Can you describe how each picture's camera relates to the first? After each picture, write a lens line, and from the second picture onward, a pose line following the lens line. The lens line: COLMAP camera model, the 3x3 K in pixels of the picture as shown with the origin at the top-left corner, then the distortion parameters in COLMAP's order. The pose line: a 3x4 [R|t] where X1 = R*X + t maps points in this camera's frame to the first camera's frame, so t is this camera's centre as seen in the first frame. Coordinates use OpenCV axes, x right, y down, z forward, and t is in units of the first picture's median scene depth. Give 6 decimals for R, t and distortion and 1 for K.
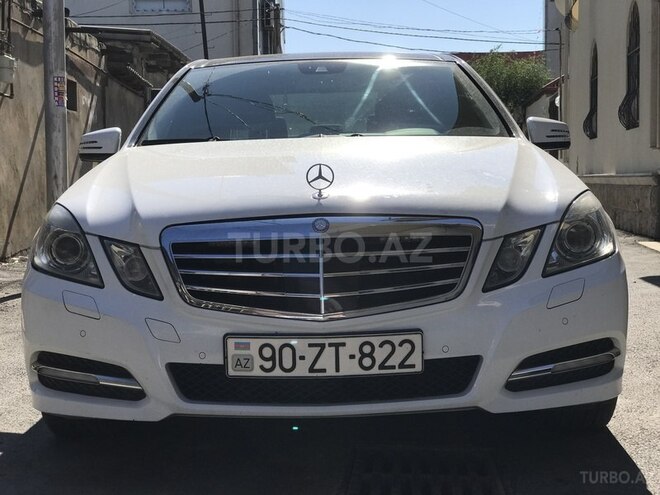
lens RADIAL K [[1120.3, 0, 330.0], [0, 1120.3, 247.5], [0, 0, 1]] dist [0.030302, 0.033788]
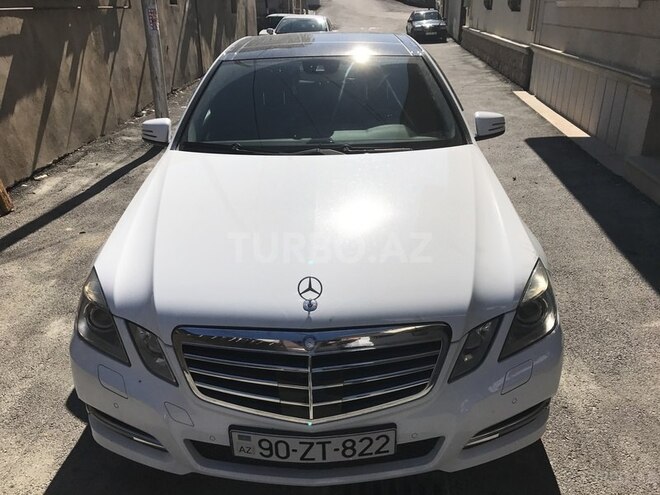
lens RADIAL K [[556.4, 0, 330.0], [0, 556.4, 247.5], [0, 0, 1]] dist [0.003875, -0.004038]
pose [[0.999964, 0.006820, -0.005017, 0.013819], [-0.004670, 0.938570, 0.345057, -0.297072], [0.007062, -0.345022, 0.938568, 0.498631]]
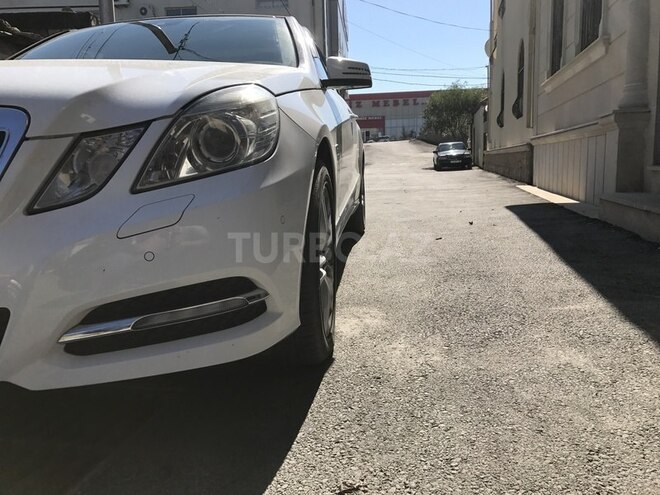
lens RADIAL K [[556.4, 0, 330.0], [0, 556.4, 247.5], [0, 0, 1]] dist [0.003875, -0.004038]
pose [[0.995231, 0.005323, -0.097400, 0.357251], [0.004006, 0.995437, 0.095334, 0.028419], [0.097463, -0.095270, 0.990669, 0.677693]]
